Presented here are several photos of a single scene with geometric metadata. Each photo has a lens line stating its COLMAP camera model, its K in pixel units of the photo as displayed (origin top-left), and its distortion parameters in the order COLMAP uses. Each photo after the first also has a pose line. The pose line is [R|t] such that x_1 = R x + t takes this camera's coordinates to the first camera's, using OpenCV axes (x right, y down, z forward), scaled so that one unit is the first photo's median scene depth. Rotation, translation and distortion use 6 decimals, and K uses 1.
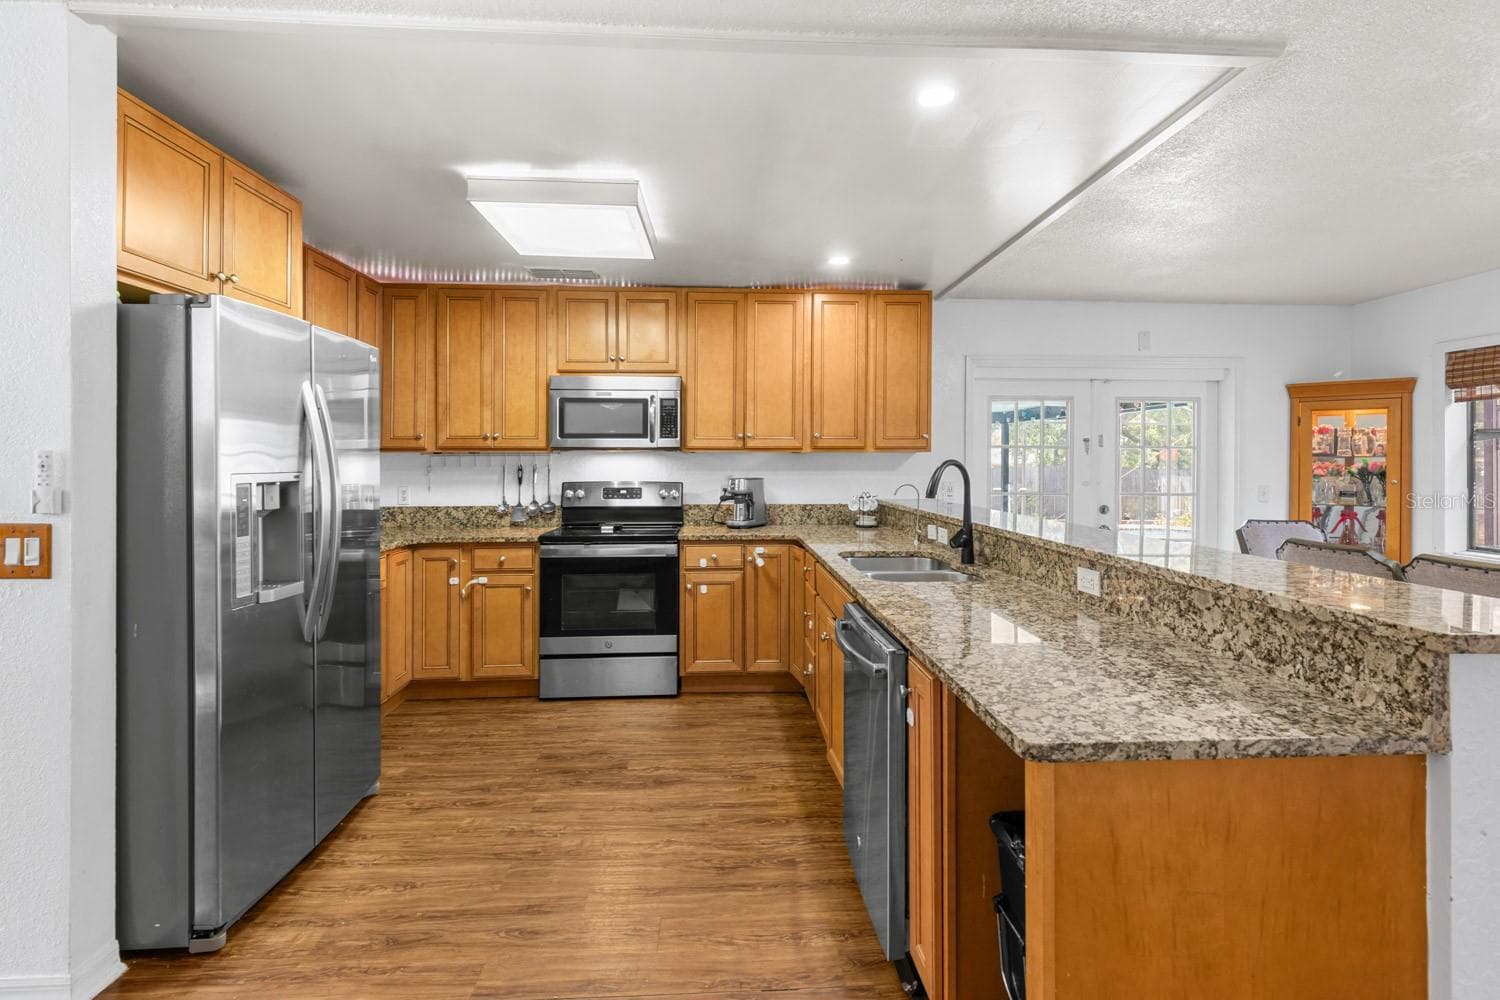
lens RADIAL K [[697.5, 0, 753.9], [0, 697.5, 463.9], [0, 0, 1]] dist [0.007621, -0.000272]
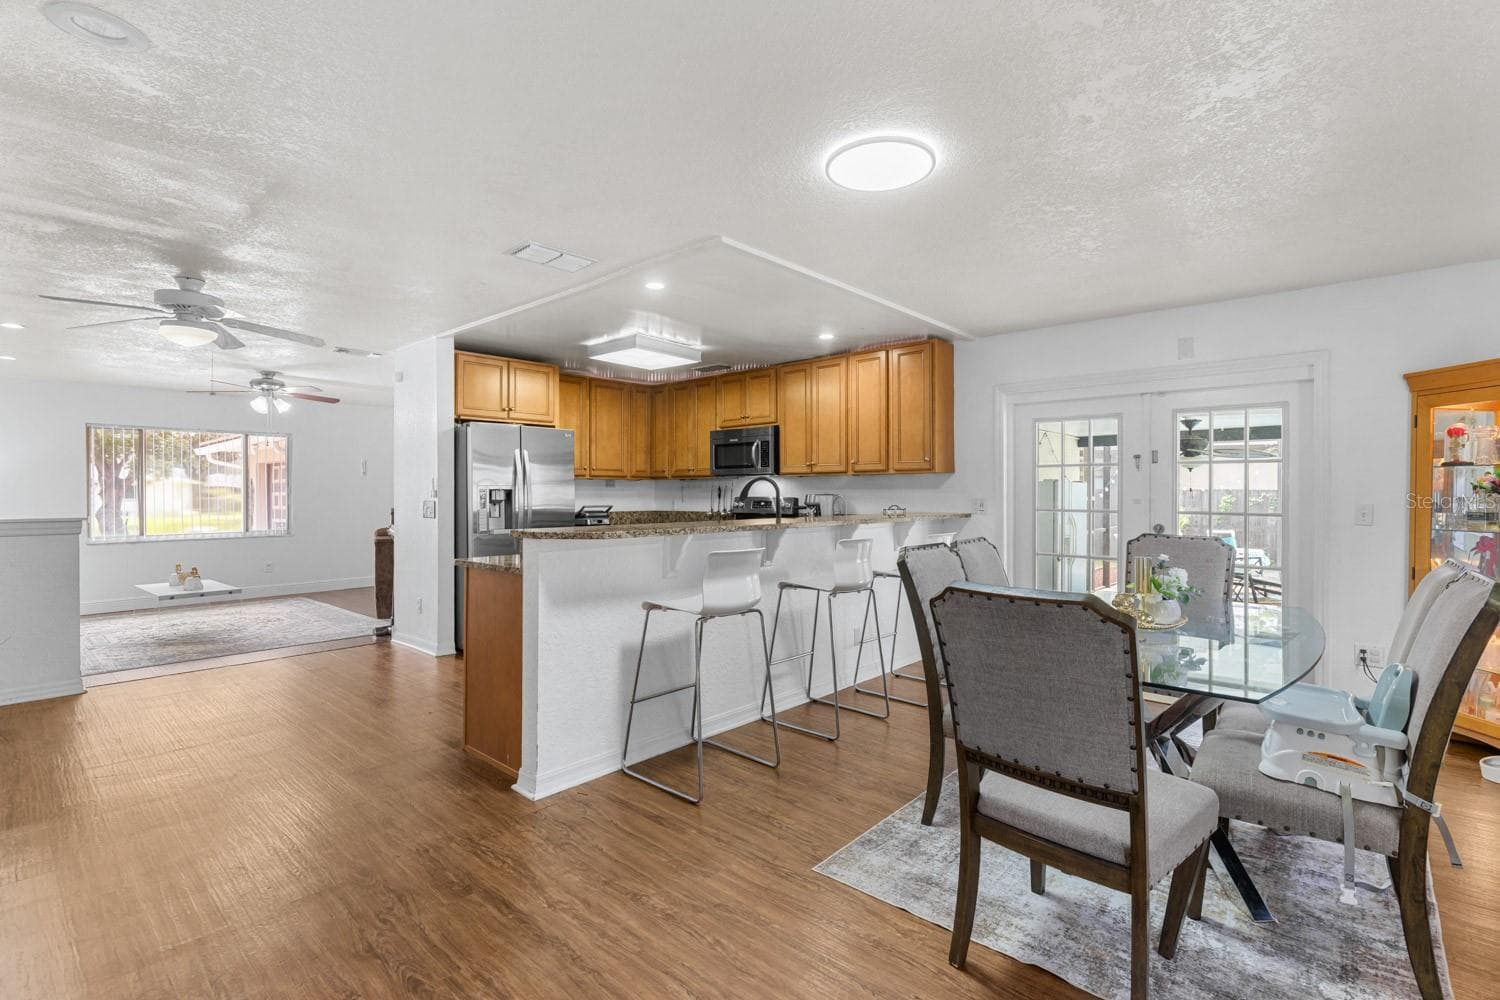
lens RADIAL K [[696.2, 0, 754.5], [0, 696.2, 496.8], [0, 0, 1]] dist [-0.001124, 0.000274]
pose [[0.702536, 0.000792, -0.711647, 0.938479], [-0.001360, 0.999999, -0.000230, 0.027659], [0.711647, 0.001129, 0.702537, -0.072890]]
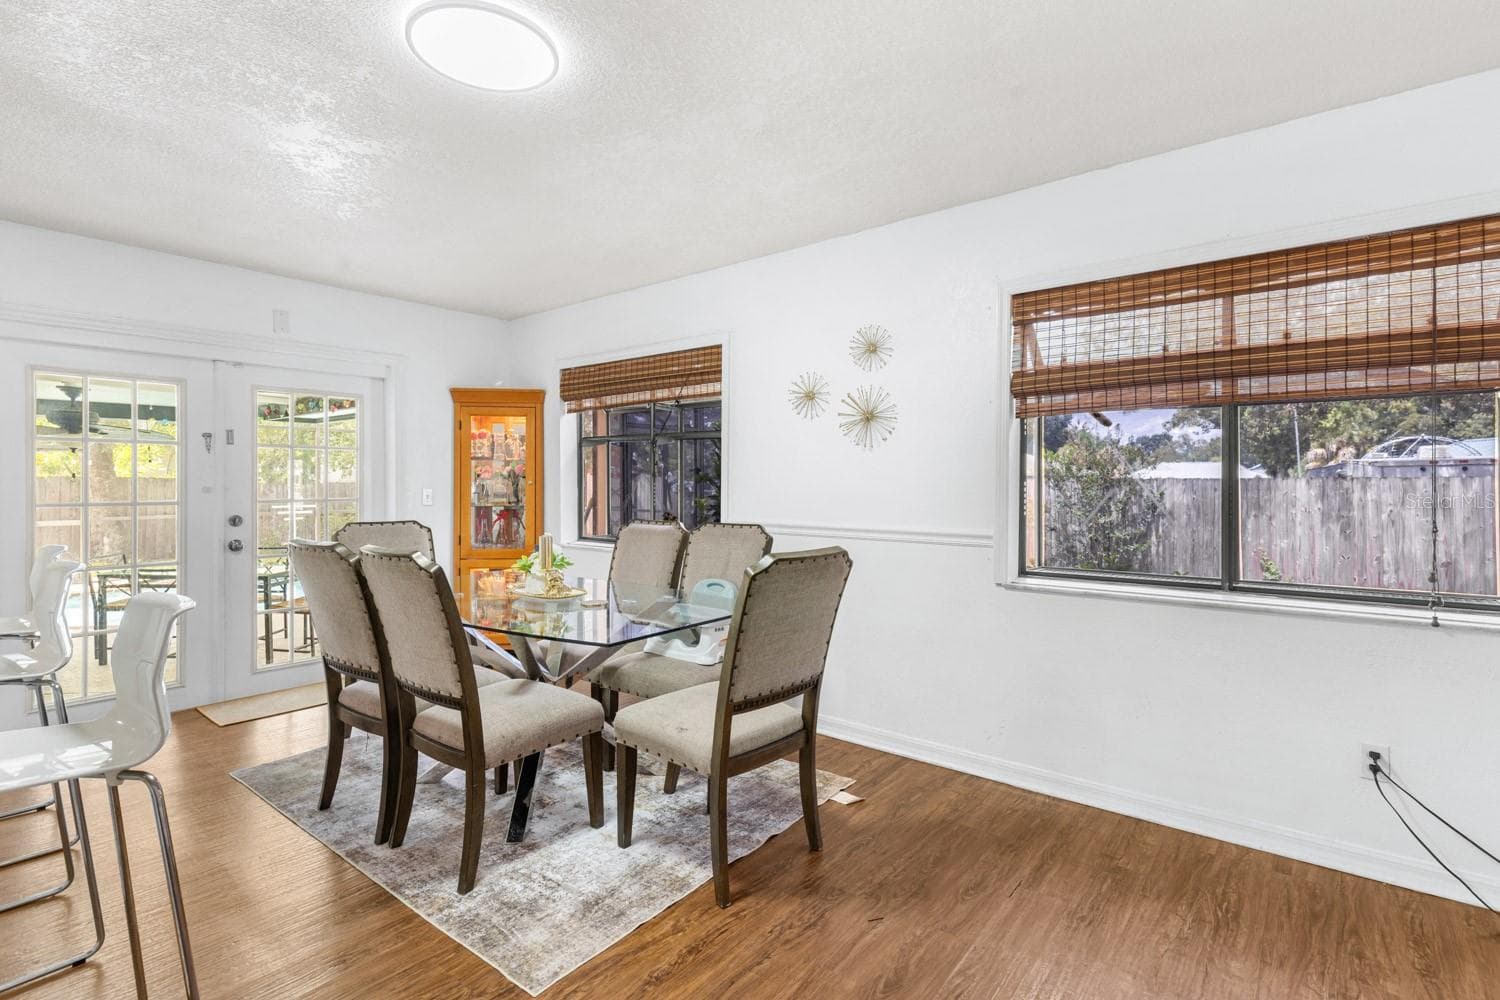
lens RADIAL K [[710.9, 0, 763.6], [0, 710.9, 488.5], [0, 0, 1]] dist [0.003391, -0.000153]
pose [[0.666999, -0.010477, 0.744985, 0.346302], [0.004990, 0.999942, 0.009594, 0.026889], [-0.745042, -0.002682, 0.667012, -0.023495]]
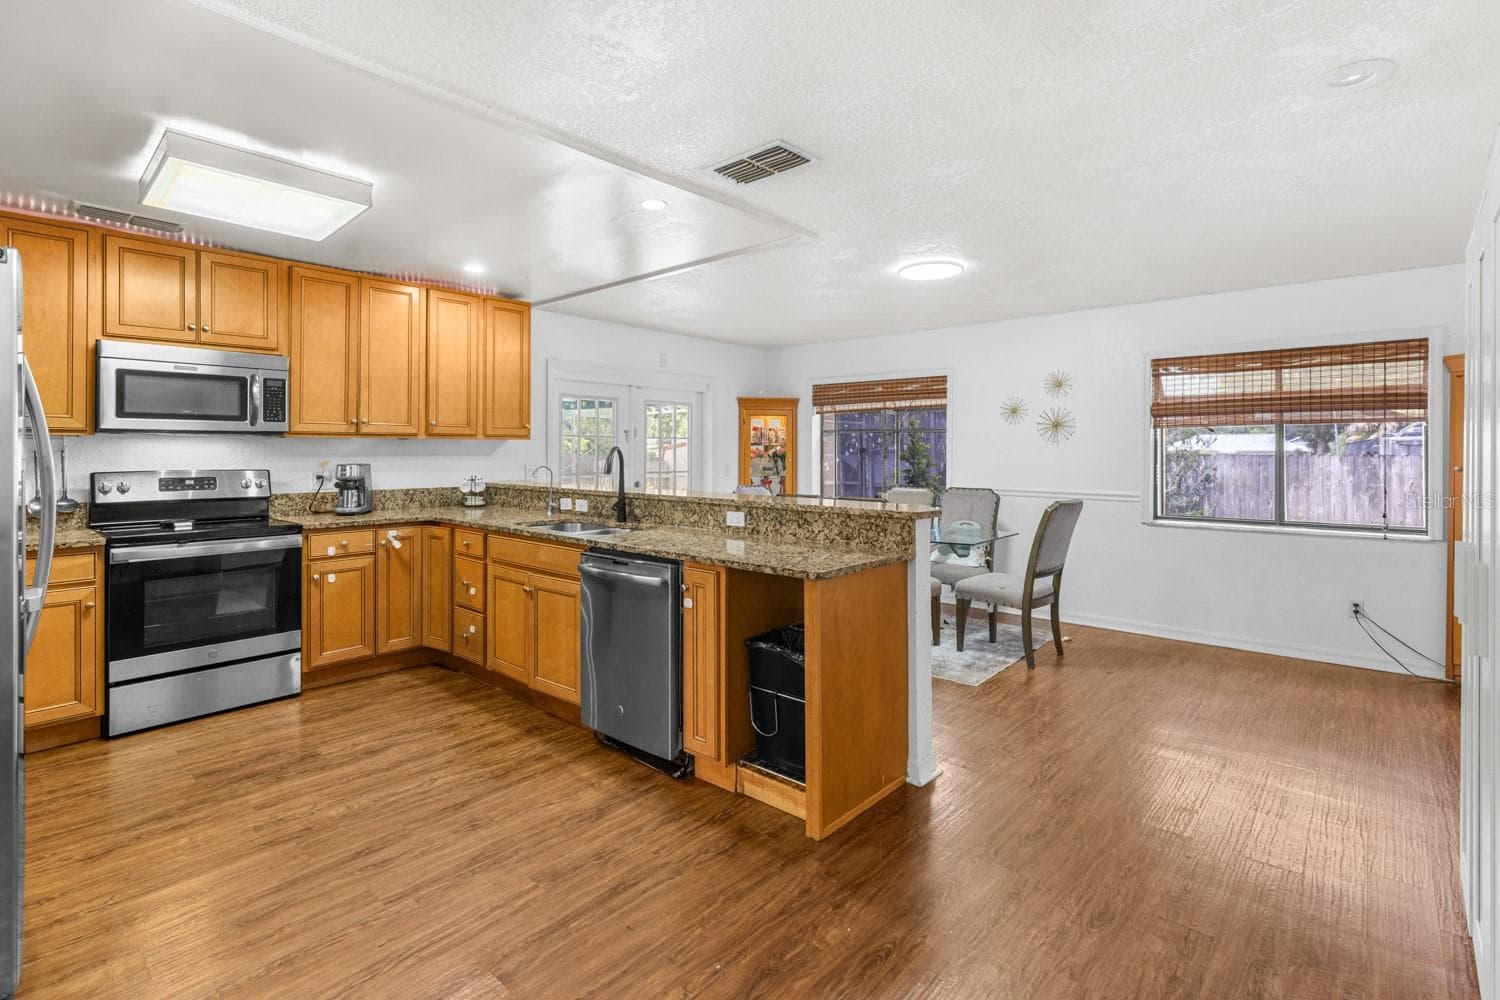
lens RADIAL K [[706.9, 0, 758.2], [0, 706.9, 452.2], [0, 0, 1]] dist [0.001994, 0.000371]
pose [[0.700149, -0.001908, 0.713994, -0.345343], [0.000895, 0.999998, 0.001794, 0.002243], [-0.713996, -0.000617, 0.700149, -0.113988]]
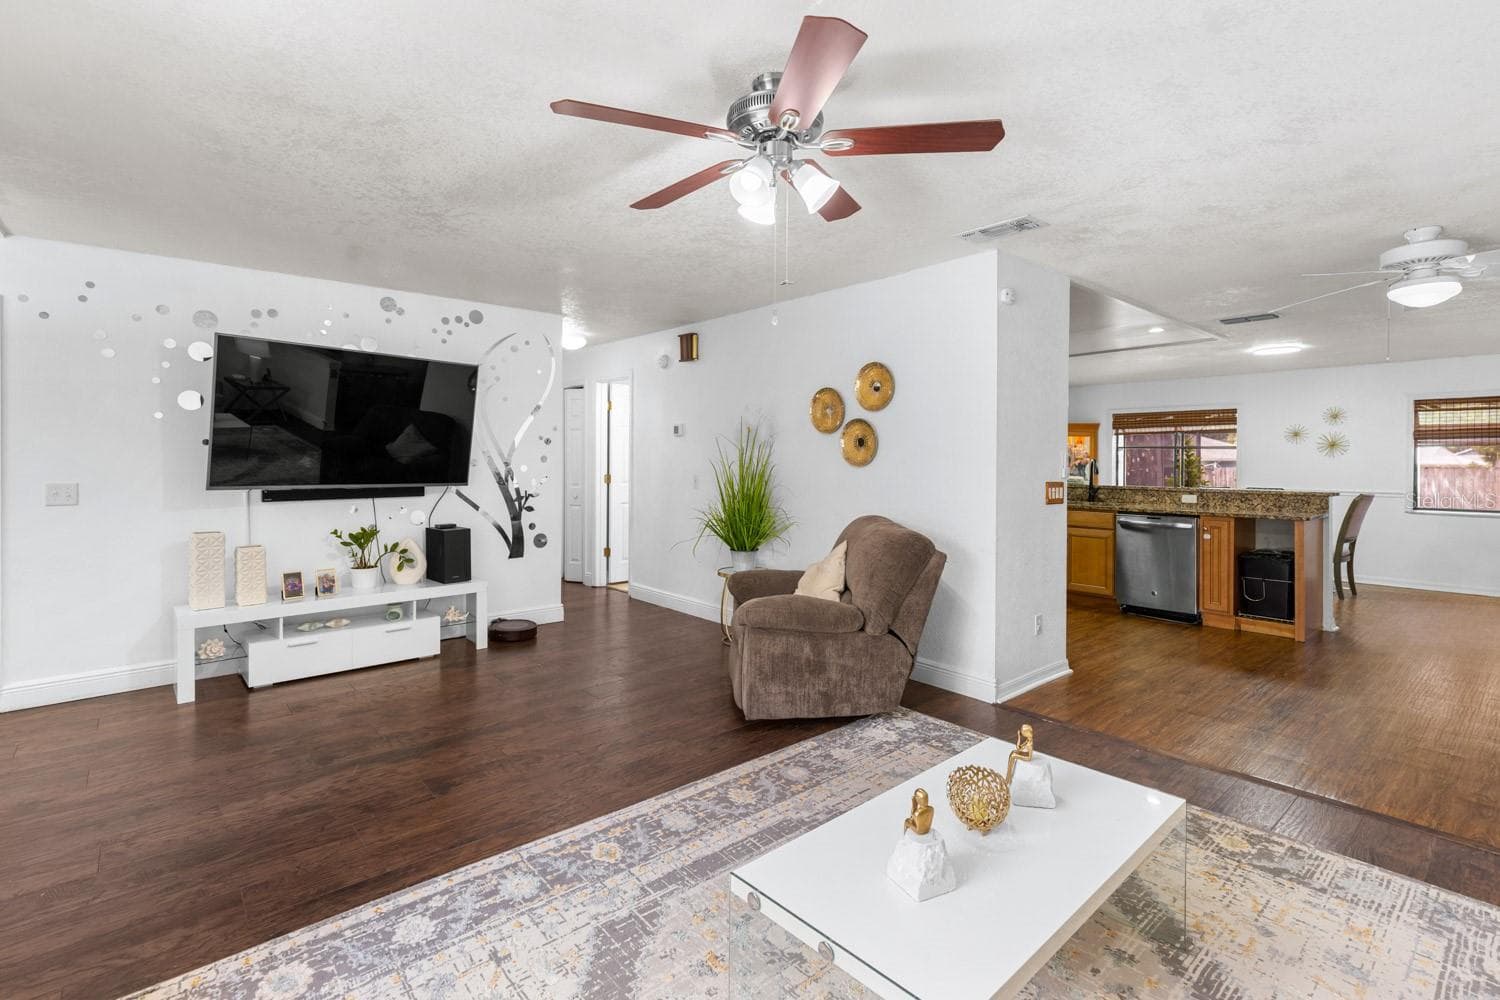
lens RADIAL K [[697.5, 0, 753.9], [0, 697.5, 463.9], [0, 0, 1]] dist [0.007621, -0.000272]
pose [[0.791541, 0.001483, 0.611114, -1.435313], [-0.004174, 0.999987, 0.002980, 0.007182], [-0.611102, -0.004910, 0.791537, -0.126861]]
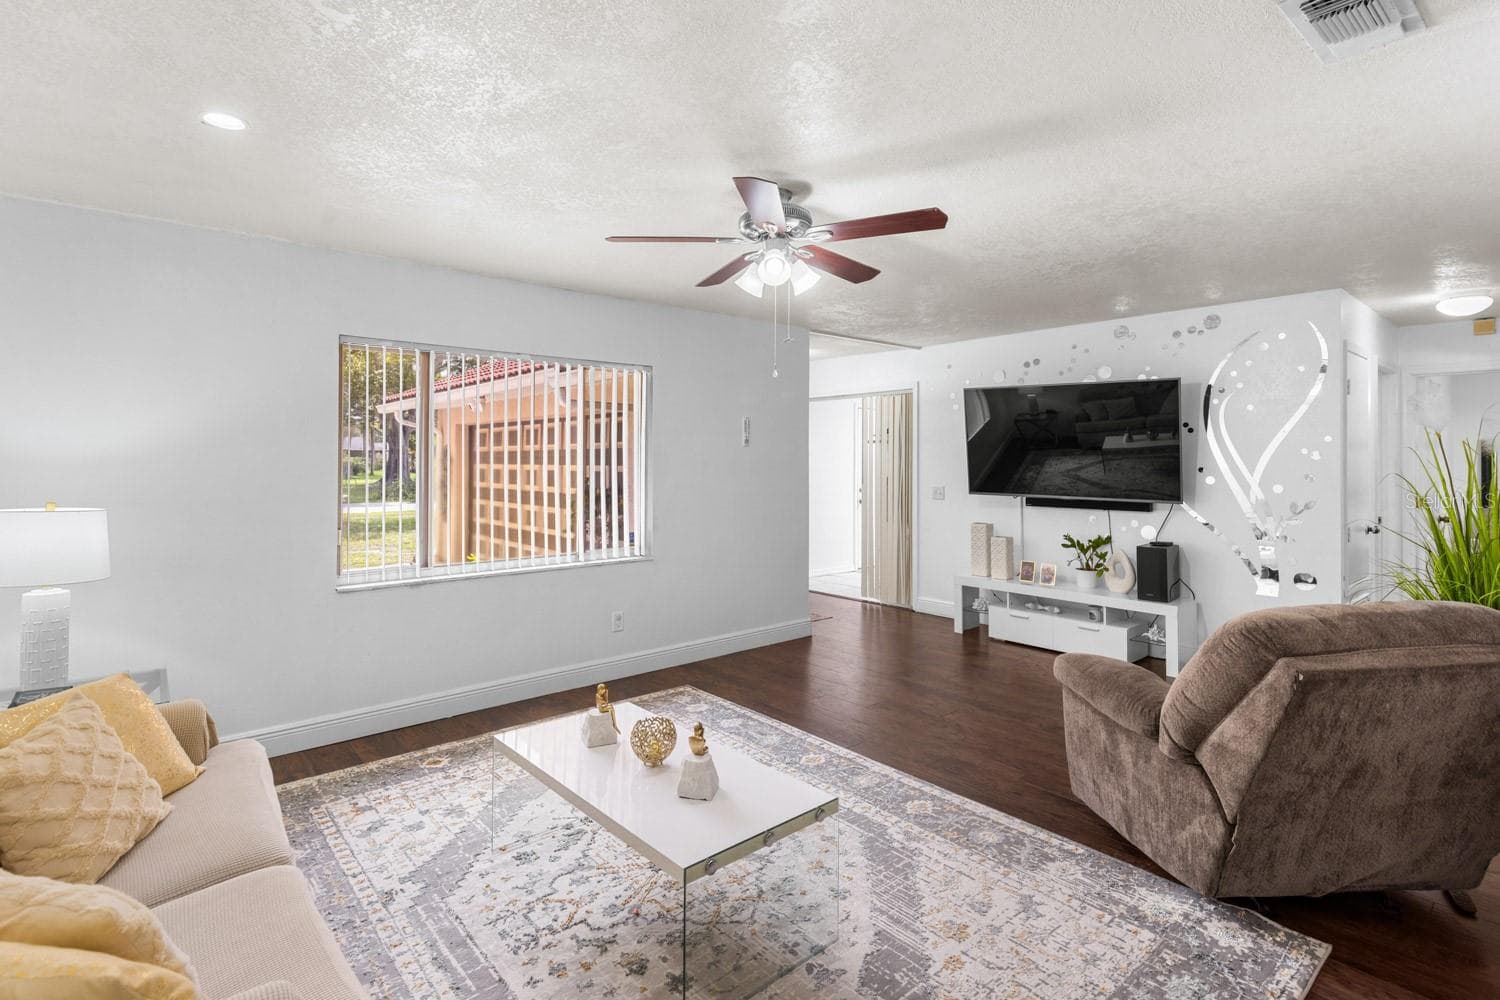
lens RADIAL K [[726.4, 0, 735.9], [0, 726.4, 458.0], [0, 0, 1]] dist [0.001174, -0.000225]
pose [[0.593849, 0.002303, -0.804574, -0.563369], [-0.009337, 0.999948, -0.004030, -0.013886], [0.804523, 0.009906, 0.593839, -0.169090]]
